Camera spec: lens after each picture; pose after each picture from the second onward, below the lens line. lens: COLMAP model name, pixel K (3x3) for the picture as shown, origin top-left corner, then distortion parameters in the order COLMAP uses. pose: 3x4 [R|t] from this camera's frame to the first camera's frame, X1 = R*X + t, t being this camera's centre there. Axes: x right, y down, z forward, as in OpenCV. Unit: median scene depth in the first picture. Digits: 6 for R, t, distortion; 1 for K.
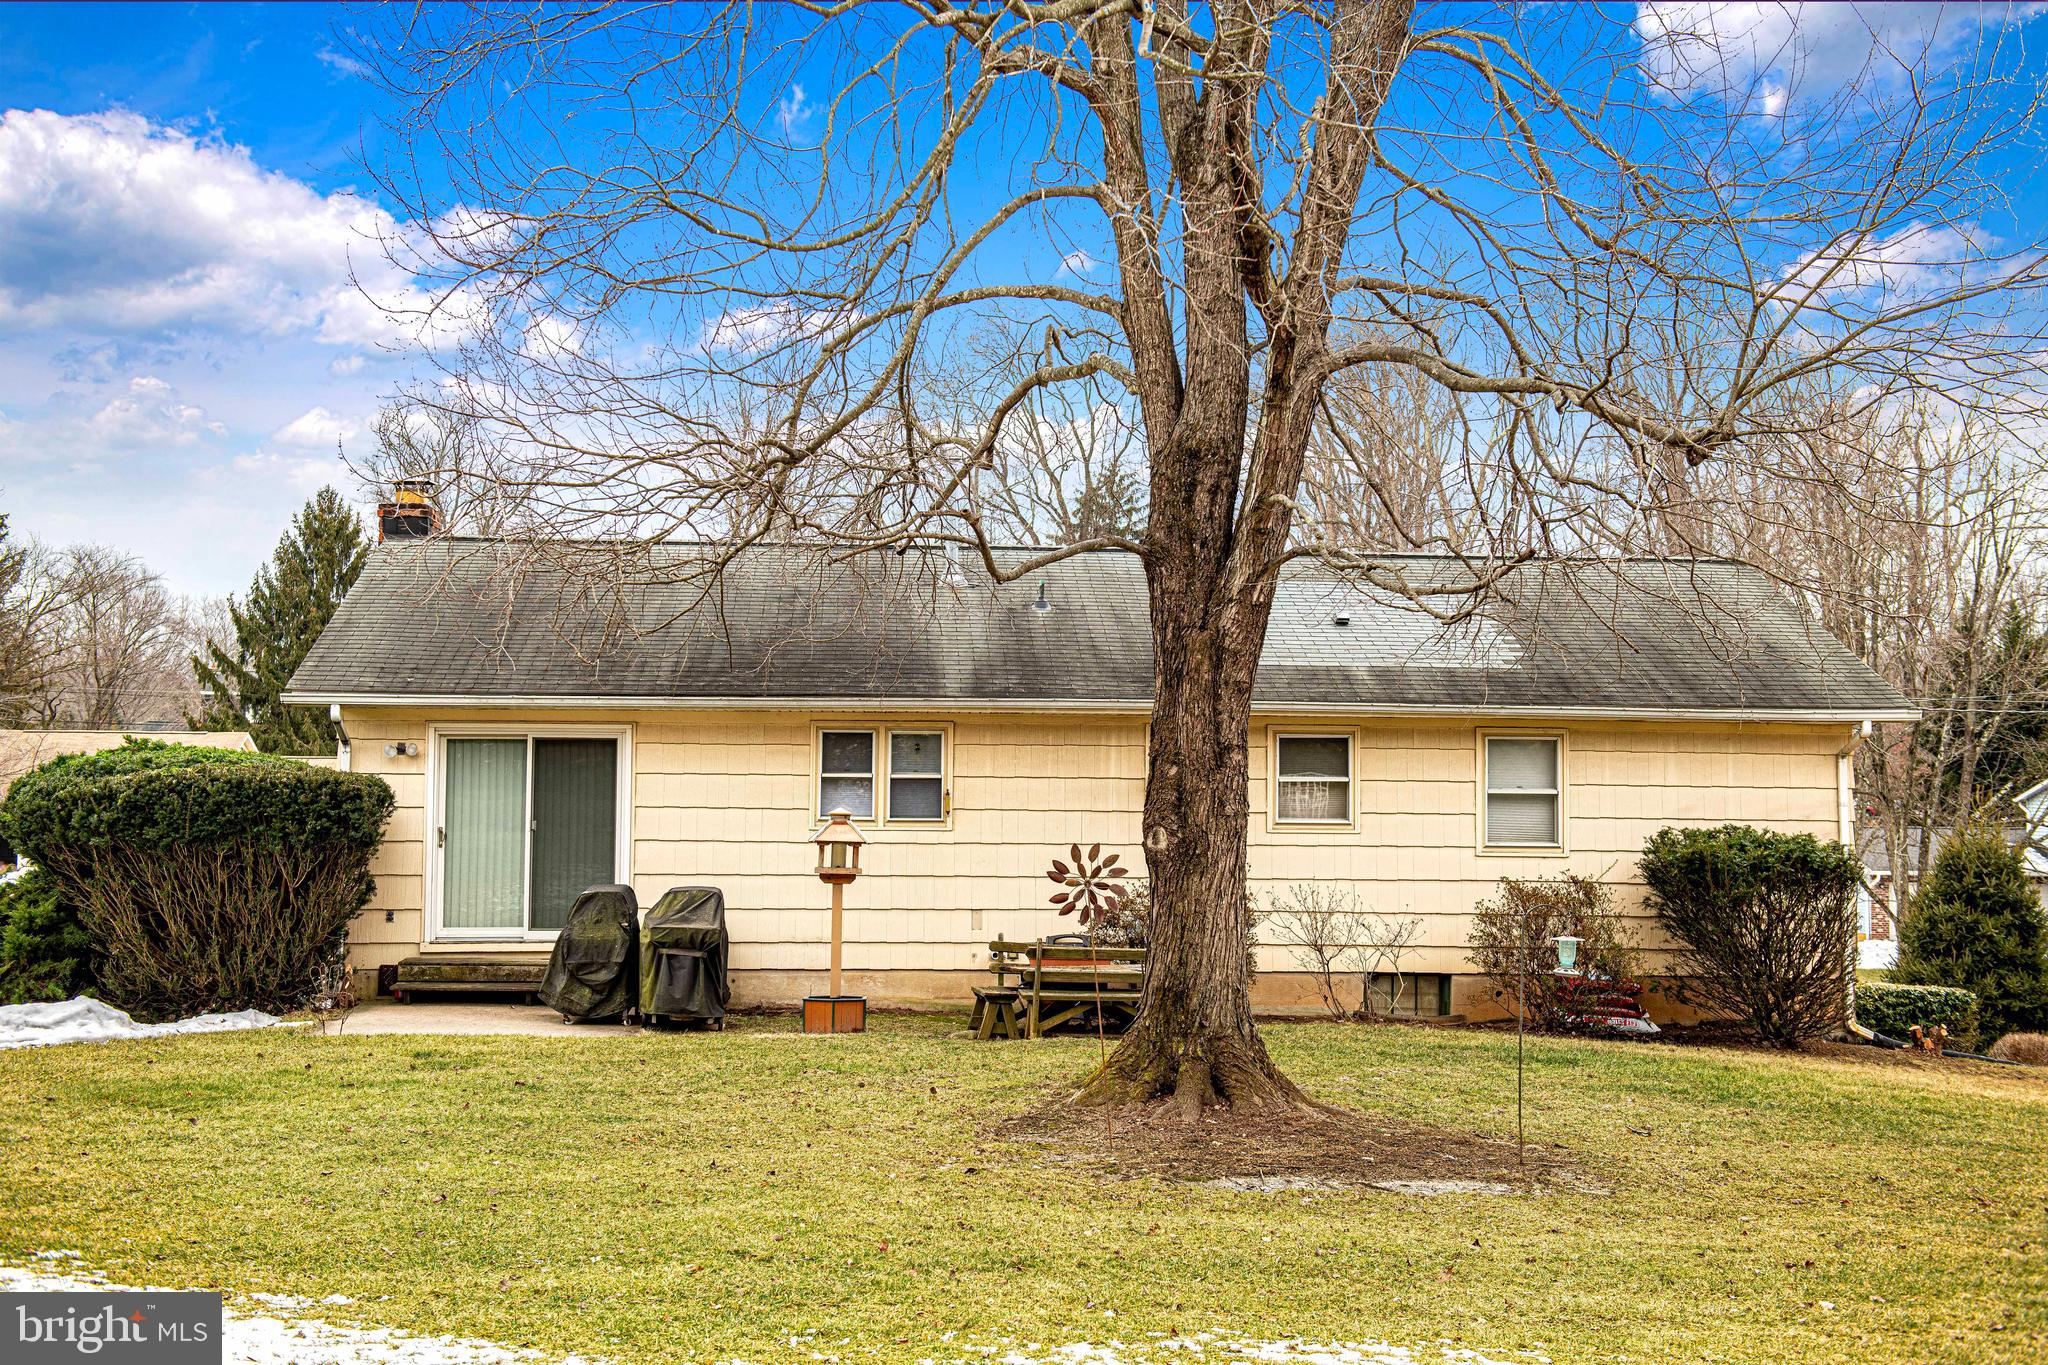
lens RADIAL K [[2541.1, 0, 1024.0], [0, 2541.1, 682.5], [0, 0, 1]] dist [0.024435, 0.517394]
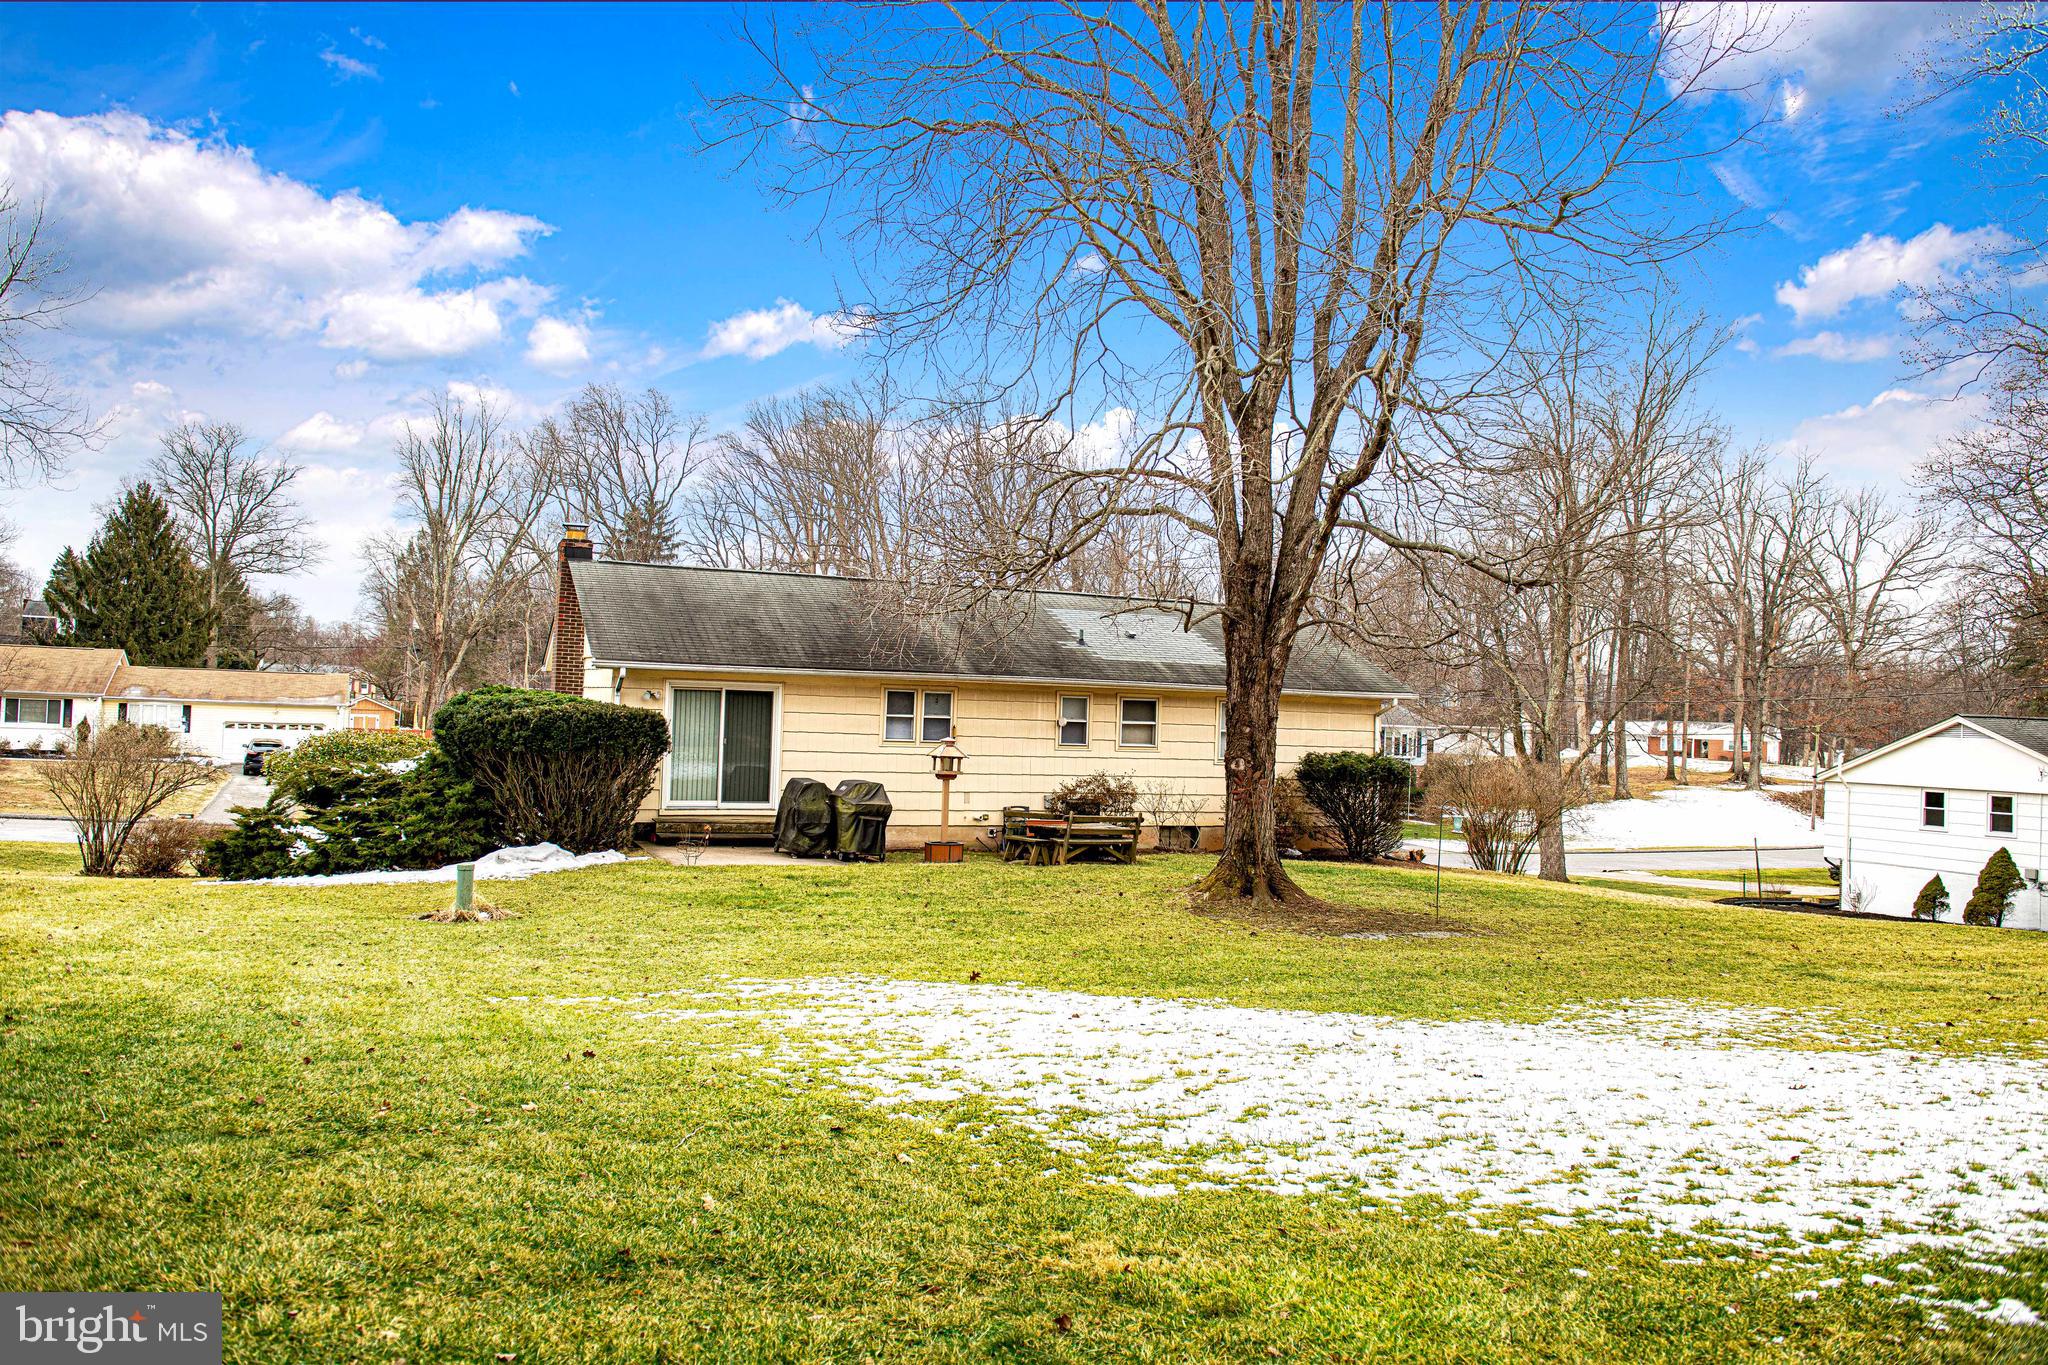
lens RADIAL K [[1582.8, 0, 1024.0], [0, 1582.8, 682.5], [0, 0, 1]] dist [-0.001550, 0.000691]
pose [[0.941768, 0.027916, 0.335102, -0.359670], [-0.039054, 0.998884, 0.026545, -0.019213], [-0.333987, -0.038086, 0.941808, -0.063345]]
